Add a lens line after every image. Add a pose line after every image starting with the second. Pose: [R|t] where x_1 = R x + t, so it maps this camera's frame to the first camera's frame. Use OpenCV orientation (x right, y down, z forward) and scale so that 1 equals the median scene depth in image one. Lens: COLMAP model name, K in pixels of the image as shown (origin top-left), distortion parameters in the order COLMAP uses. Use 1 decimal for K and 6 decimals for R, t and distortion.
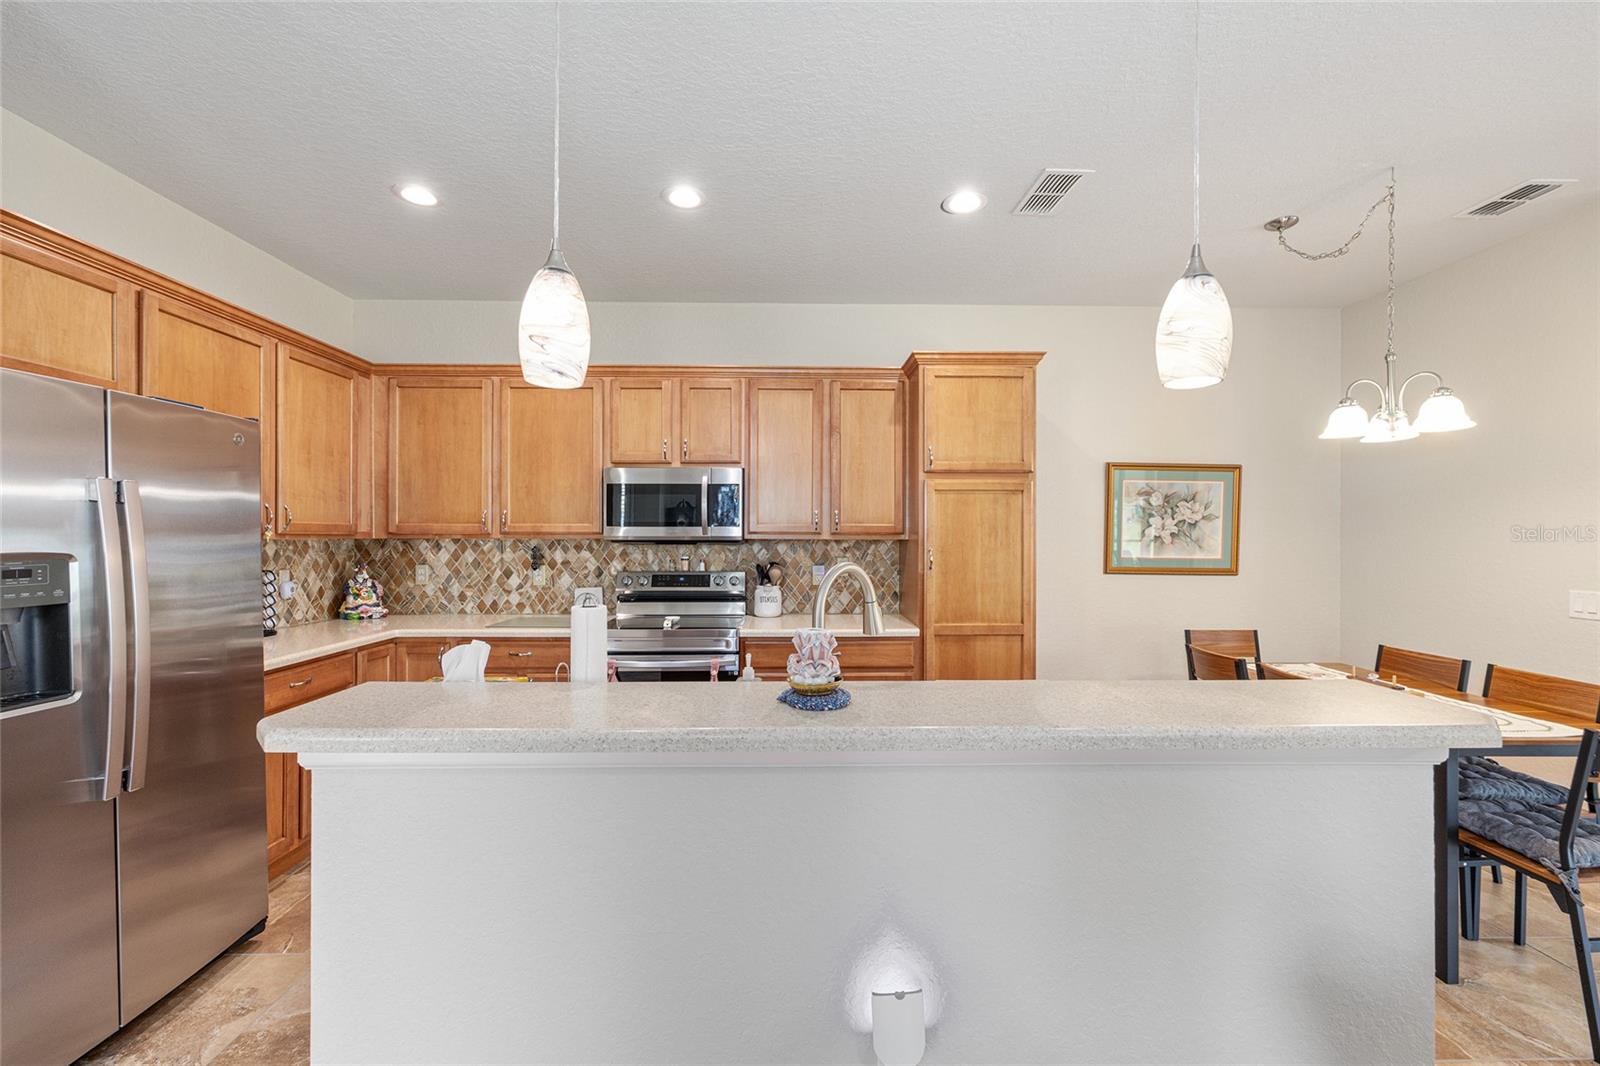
lens RADIAL K [[644.8, 0, 800.8], [0, 644.8, 535.7], [0, 0, 1]] dist [-0.002820, 0.001833]
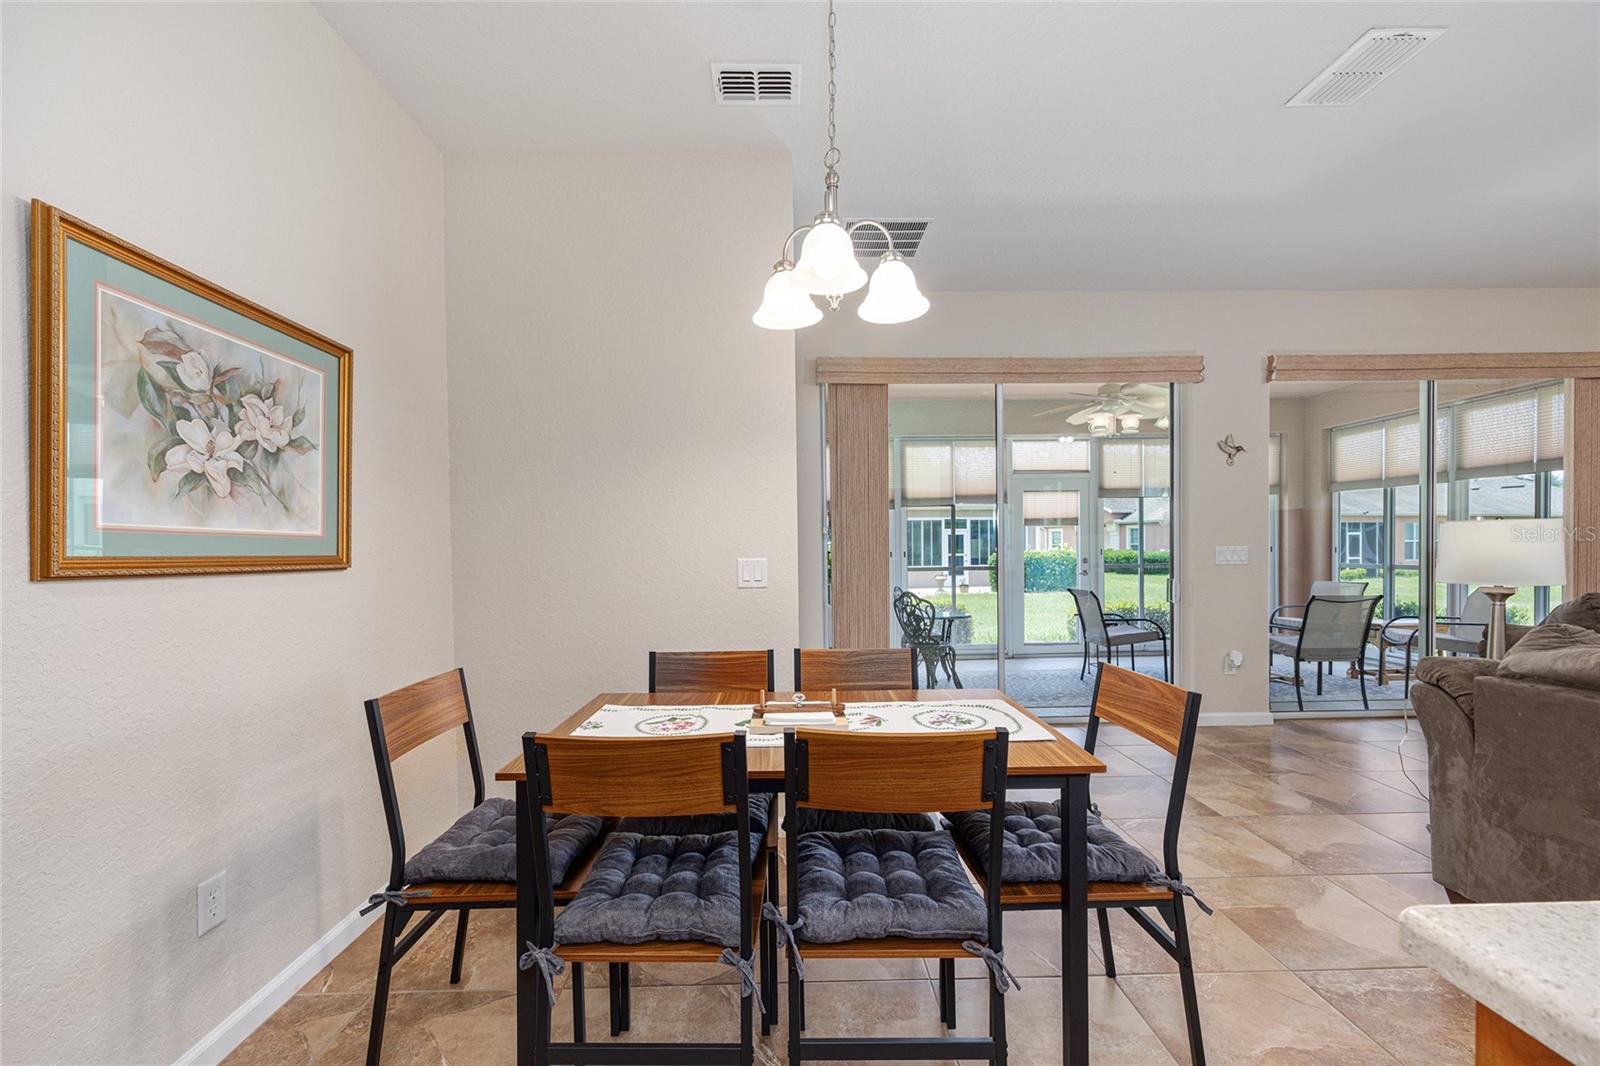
lens RADIAL K [[644.8, 0, 792.0], [0, 644.8, 560.9], [0, 0, 1]] dist [-0.002820, 0.001833]
pose [[0.010089, -0.023407, 0.999675, 0.199383], [0.012537, 0.999650, 0.023279, 0.052591], [-0.999871, 0.012298, 0.010379, 0.716629]]
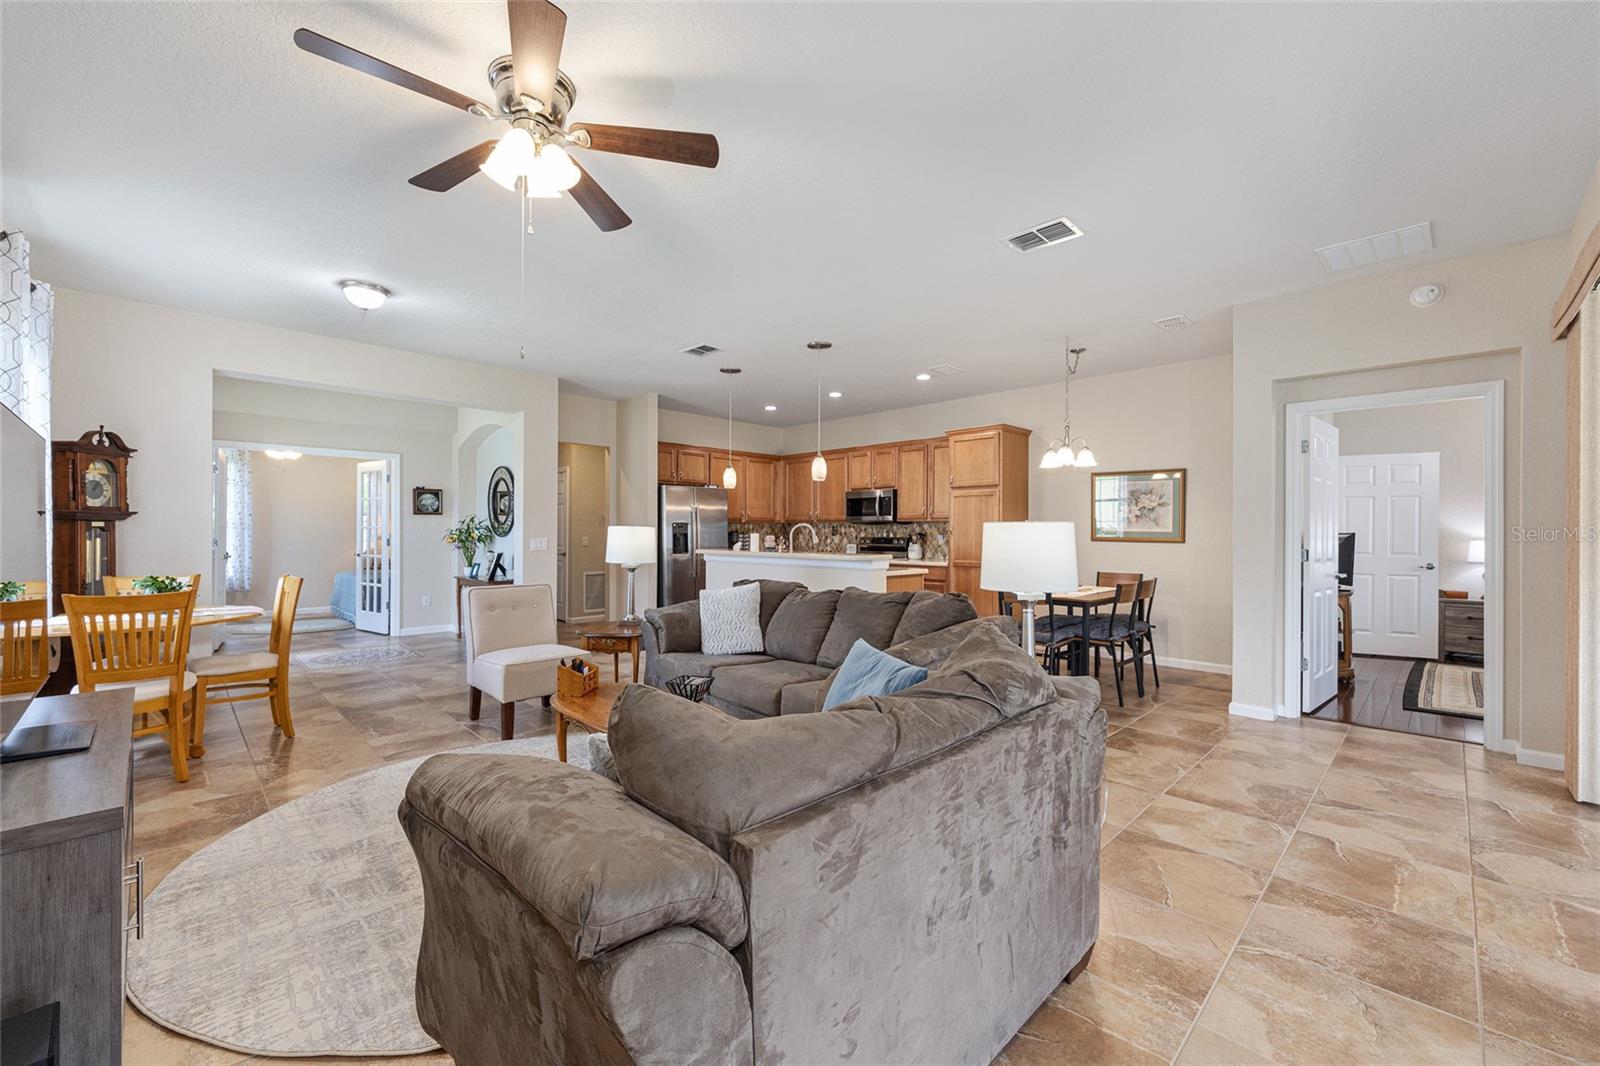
lens RADIAL K [[644.8, 0, 796.8], [0, 644.8, 531.8], [0, 0, 1]] dist [-0.002820, 0.001833]
pose [[0.682825, -0.000311, -0.730582, 1.270015], [-0.001964, 0.999996, -0.002261, 0.045297], [0.730579, 0.002979, 0.682822, -0.729212]]
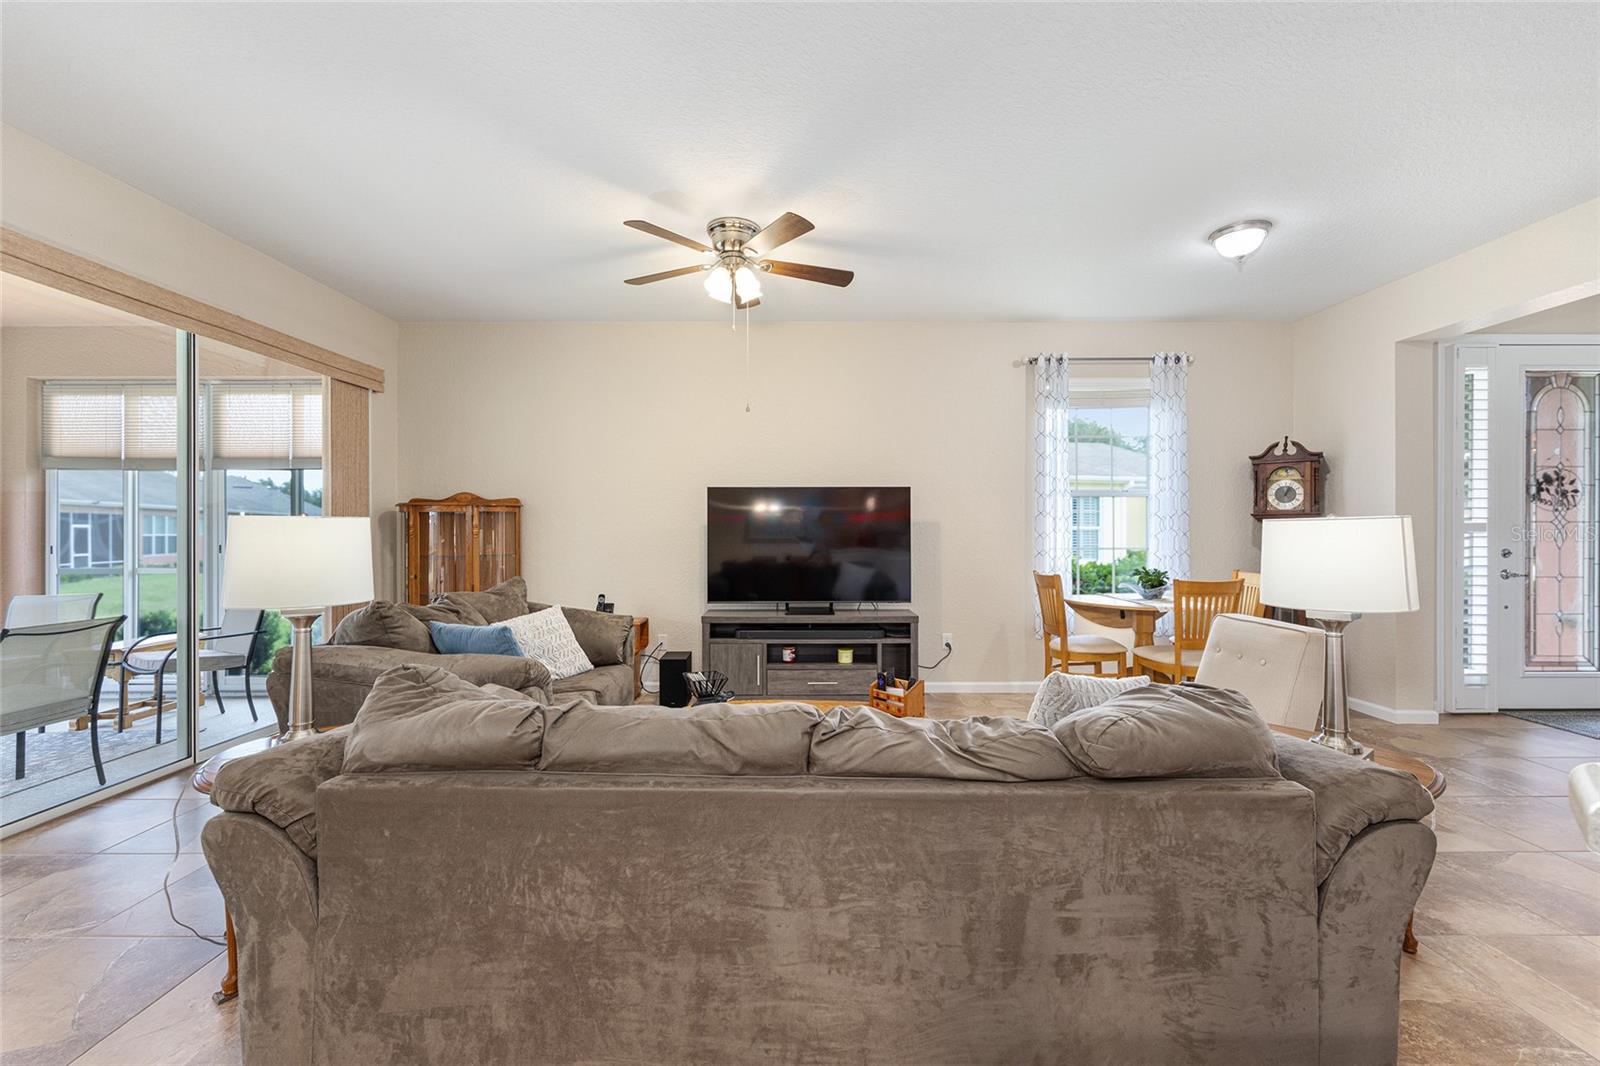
lens RADIAL K [[644.8, 0, 807.0], [0, 644.8, 529.8], [0, 0, 1]] dist [-0.002820, 0.001833]
pose [[-0.999824, -0.000189, 0.018747, 0.505148], [-0.000258, 0.999993, -0.003658, 0.045927], [-0.018747, -0.003663, -0.999818, 0.455450]]
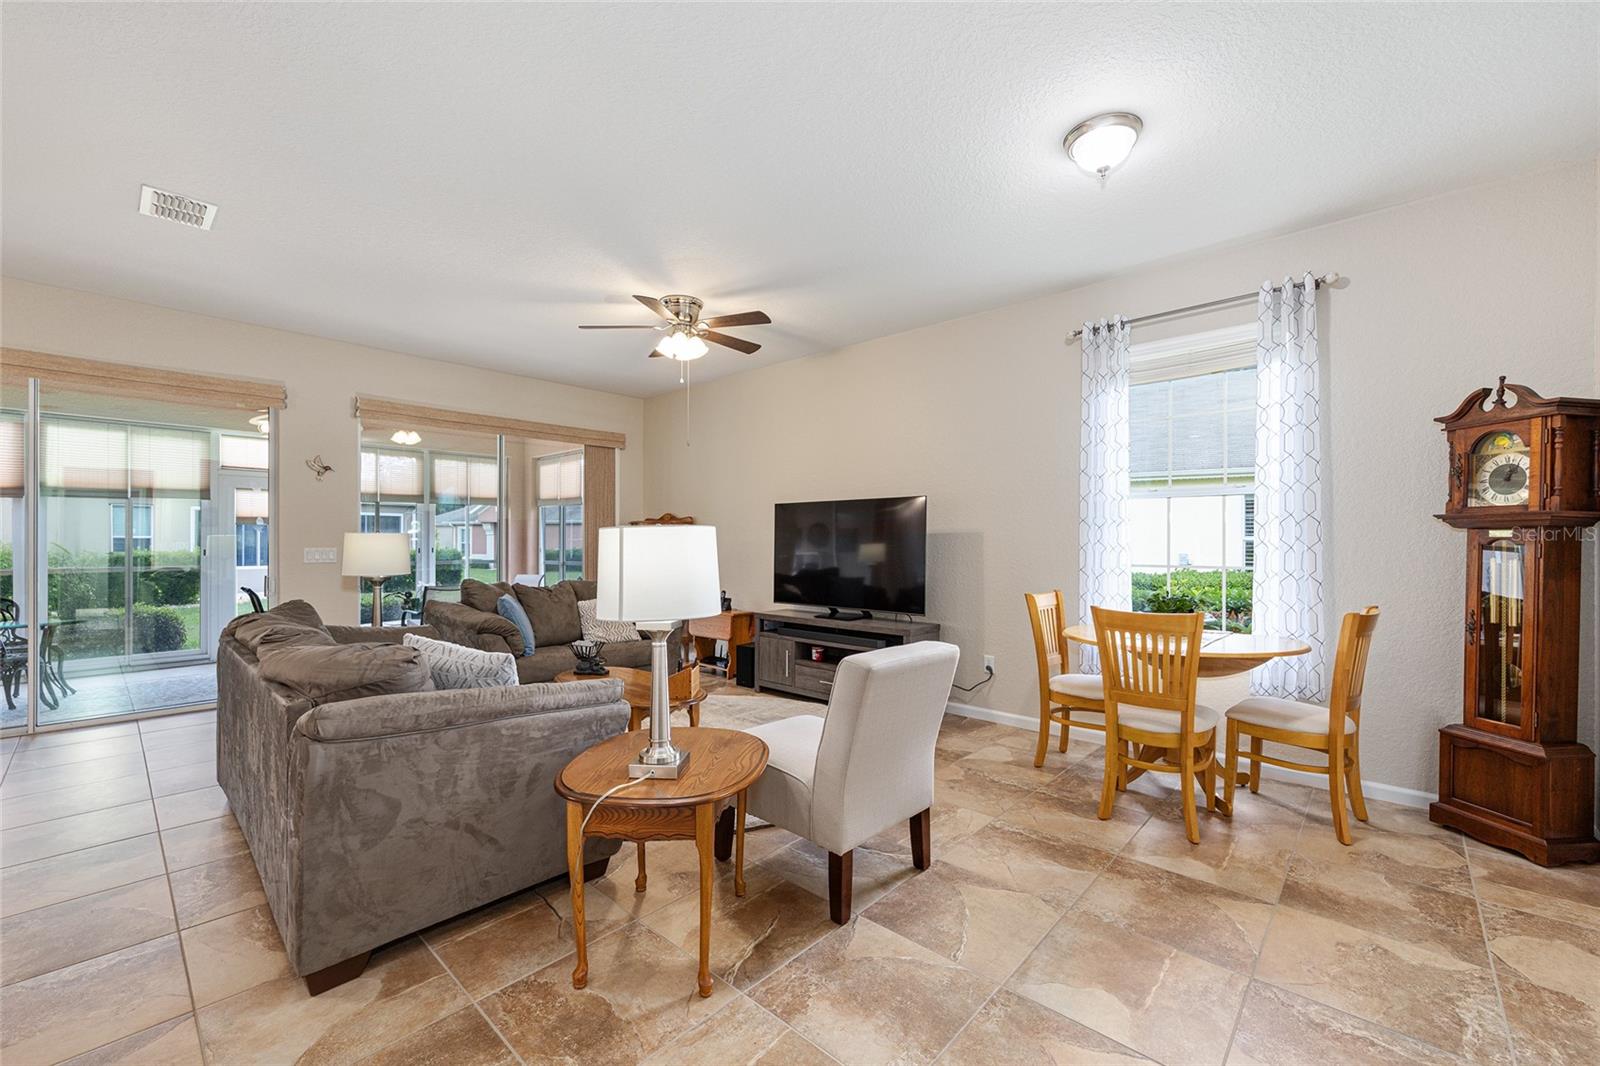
lens RADIAL K [[644.8, 0, 803.7], [0, 644.8, 543.4], [0, 0, 1]] dist [-0.002820, 0.001833]
pose [[-0.721954, -0.005243, 0.691921, -0.365470], [-0.005267, 0.999984, 0.002083, 0.044790], [-0.691921, -0.002141, -0.721970, 0.220356]]
